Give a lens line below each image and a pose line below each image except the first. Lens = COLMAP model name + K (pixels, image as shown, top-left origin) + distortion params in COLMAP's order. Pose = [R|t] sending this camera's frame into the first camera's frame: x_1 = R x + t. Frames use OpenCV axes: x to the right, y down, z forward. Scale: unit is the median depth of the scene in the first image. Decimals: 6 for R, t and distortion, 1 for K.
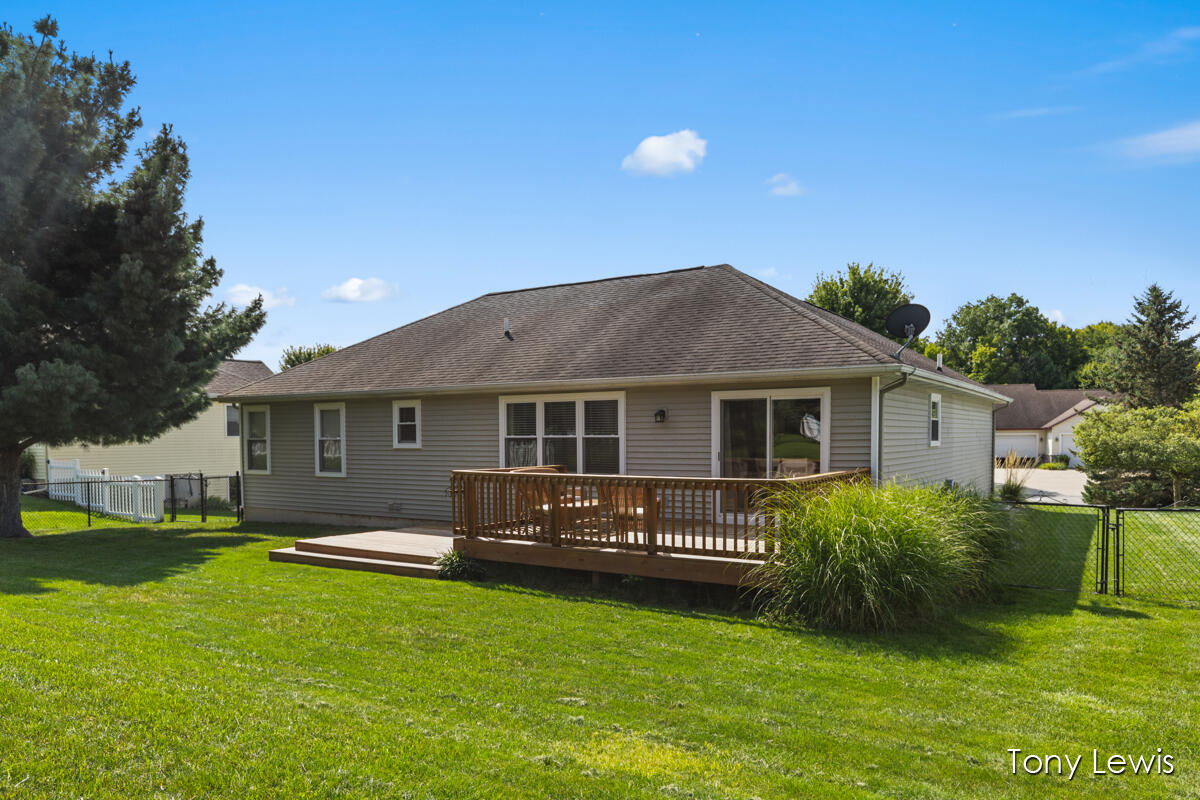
lens RADIAL K [[836.4, 0, 599.0], [0, 836.4, 451.3], [0, 0, 1]] dist [0.004879, -0.000121]
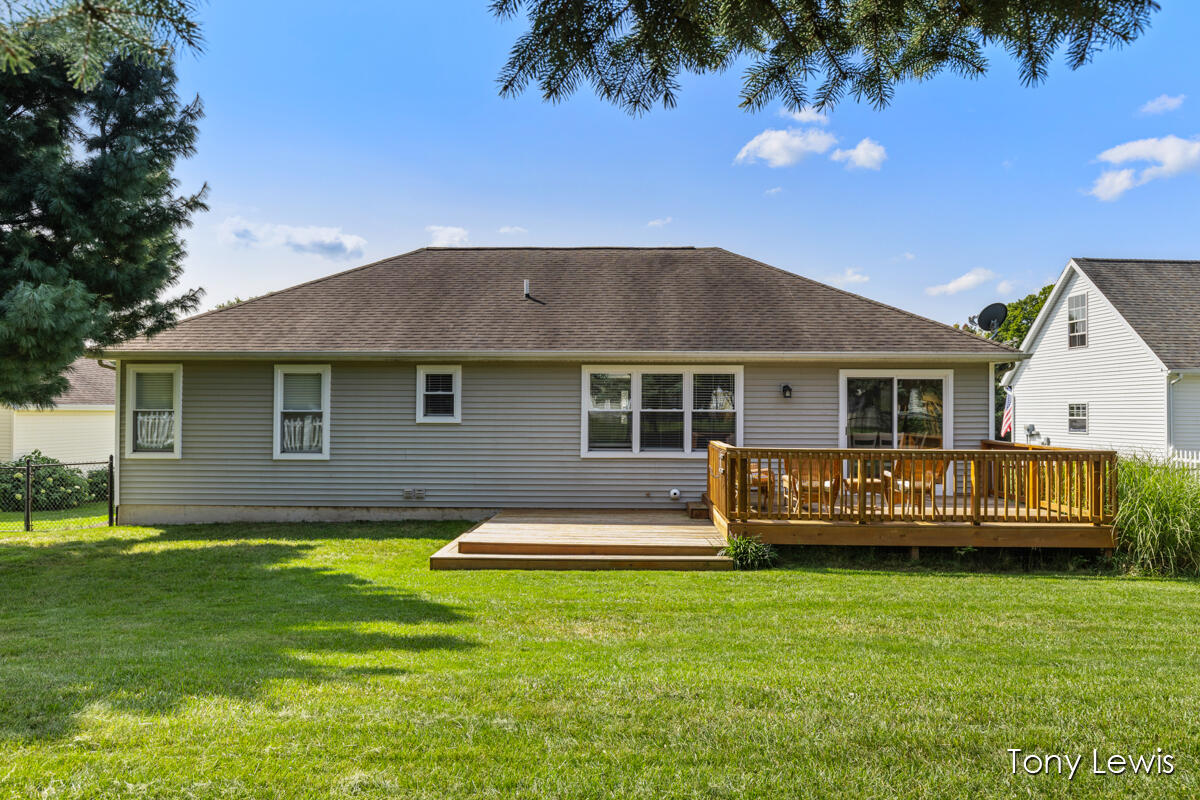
lens RADIAL K [[803.8, 0, 600.0], [0, 803.8, 400.0], [0, 0, 1]] dist [0.004168, -0.000349]
pose [[0.852293, 0.017412, 0.522774, -0.613621], [0.001128, 0.999382, -0.035126, 0.002211], [-0.523063, 0.030527, 0.851747, 0.279543]]
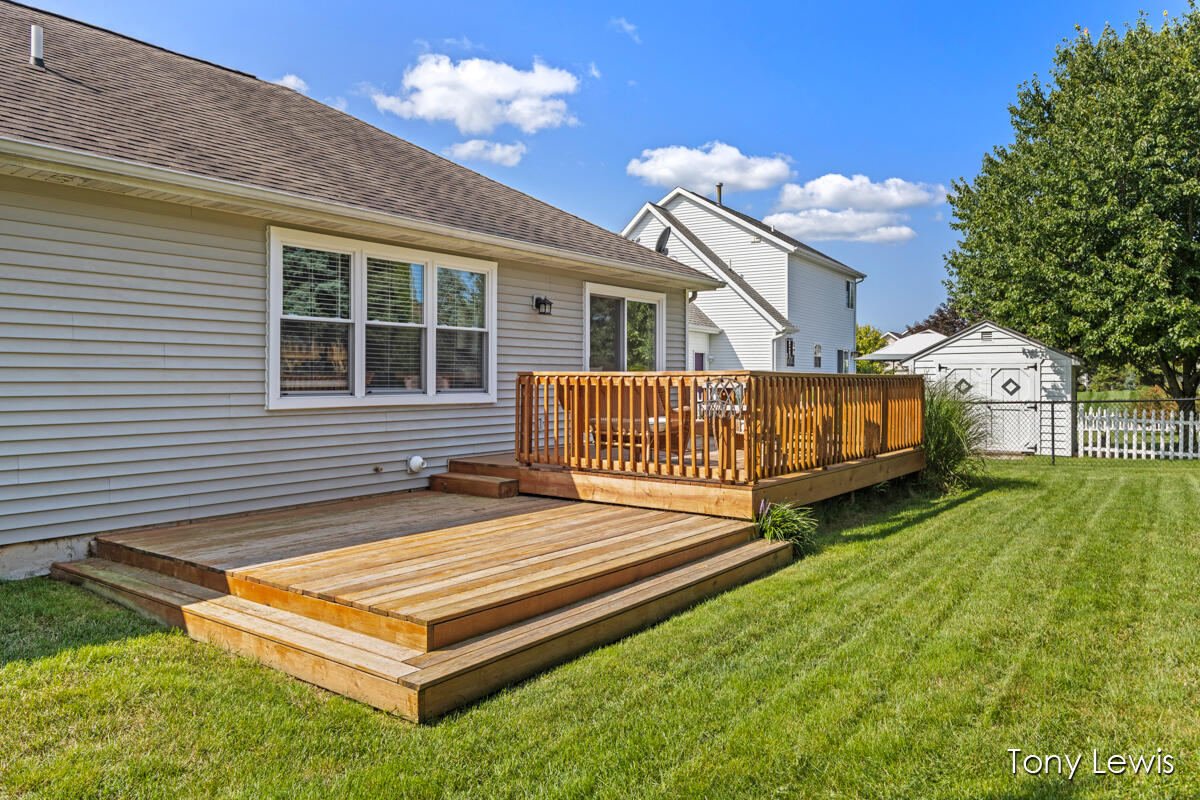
lens RADIAL K [[803.8, 0, 600.0], [0, 803.8, 400.0], [0, 0, 1]] dist [0.004168, -0.000349]
pose [[0.092535, -0.026588, 0.995354, -0.596753], [0.009755, 0.999620, 0.025795, 0.020875], [-0.995662, 0.007323, 0.092759, 0.864071]]
